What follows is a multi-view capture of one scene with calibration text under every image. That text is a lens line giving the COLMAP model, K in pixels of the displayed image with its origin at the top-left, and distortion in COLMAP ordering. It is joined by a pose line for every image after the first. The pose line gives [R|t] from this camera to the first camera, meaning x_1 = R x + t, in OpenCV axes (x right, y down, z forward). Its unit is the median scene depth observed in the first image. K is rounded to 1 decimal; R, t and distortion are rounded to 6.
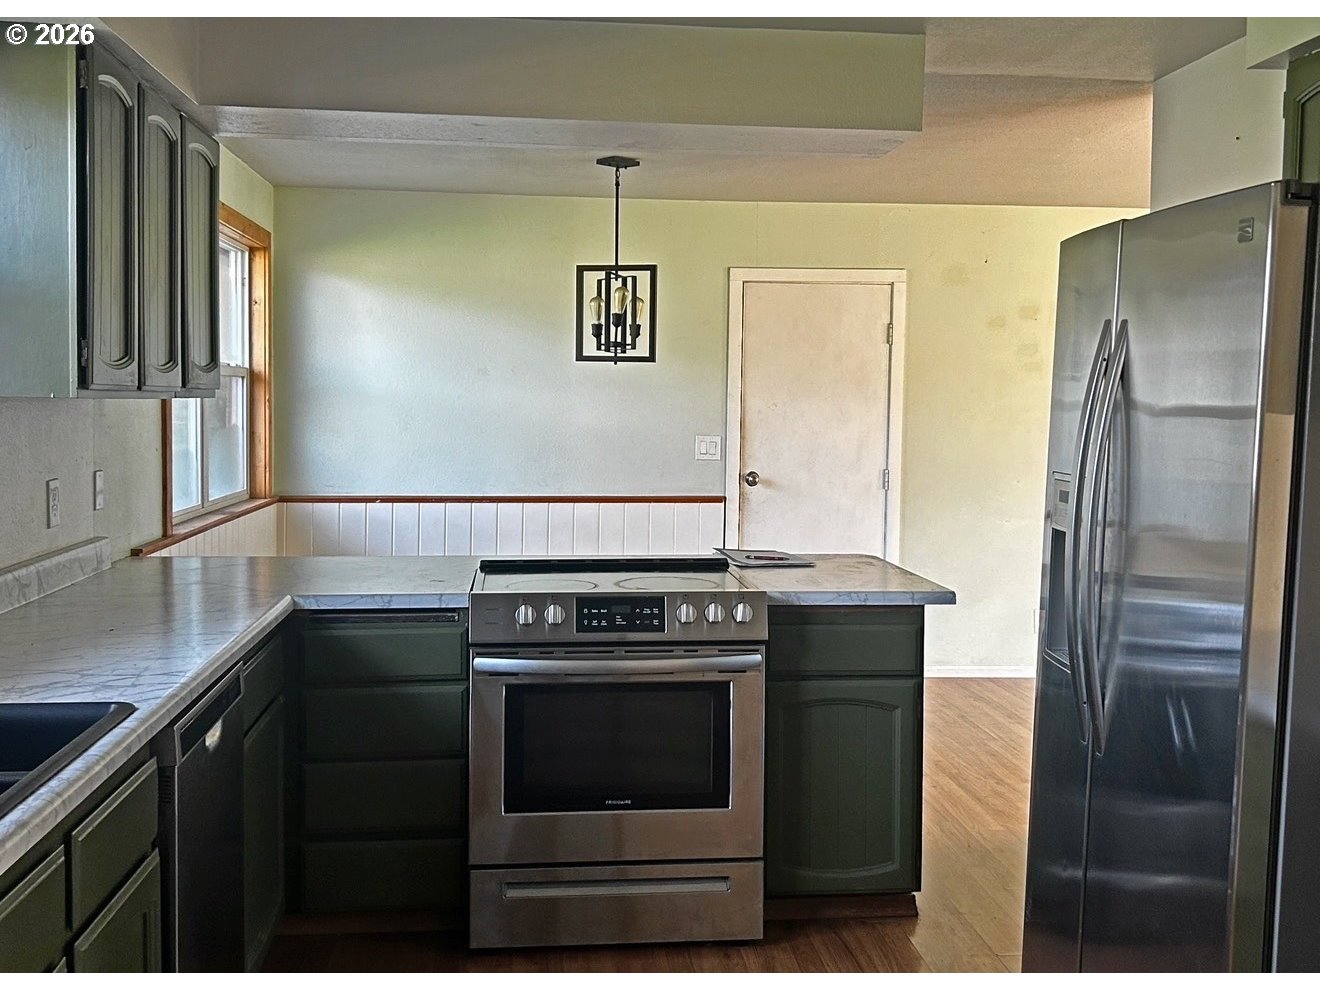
lens RADIAL K [[1403.2, 0, 666.3], [0, 1403.2, 489.5], [0, 0, 1]] dist [0.142678, -0.348443]
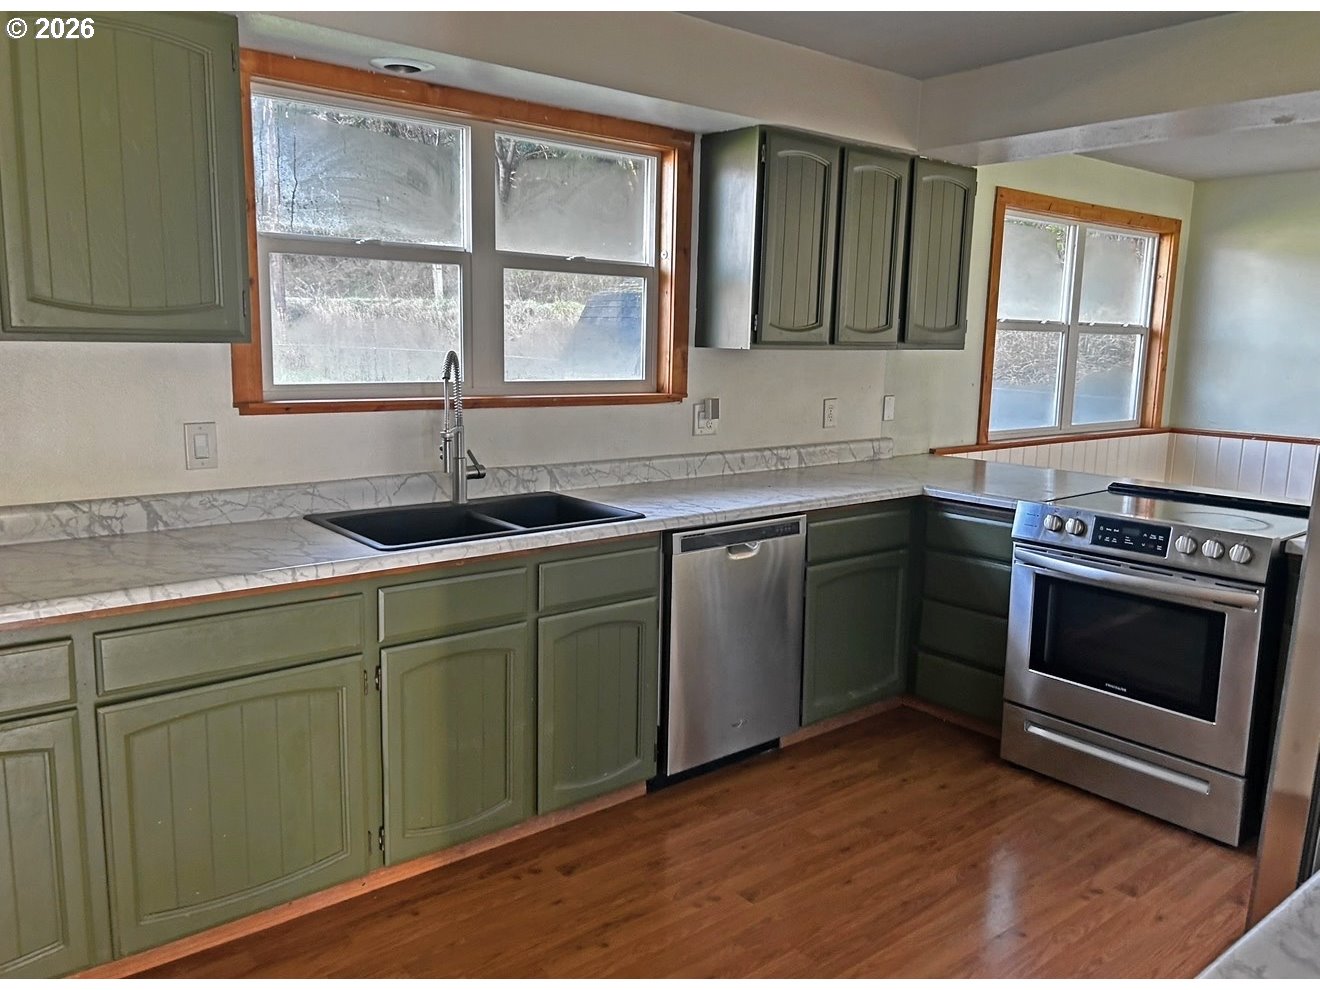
lens RADIAL K [[997.3, 0, 660.0], [0, 997.3, 495.0], [0, 0, 1]] dist [0.037323, -0.004056]
pose [[0.554948, 0.134683, -0.820910, 0.438033], [-0.068704, 0.990856, 0.116121, -0.017380], [0.829043, -0.008041, 0.559126, 0.186482]]
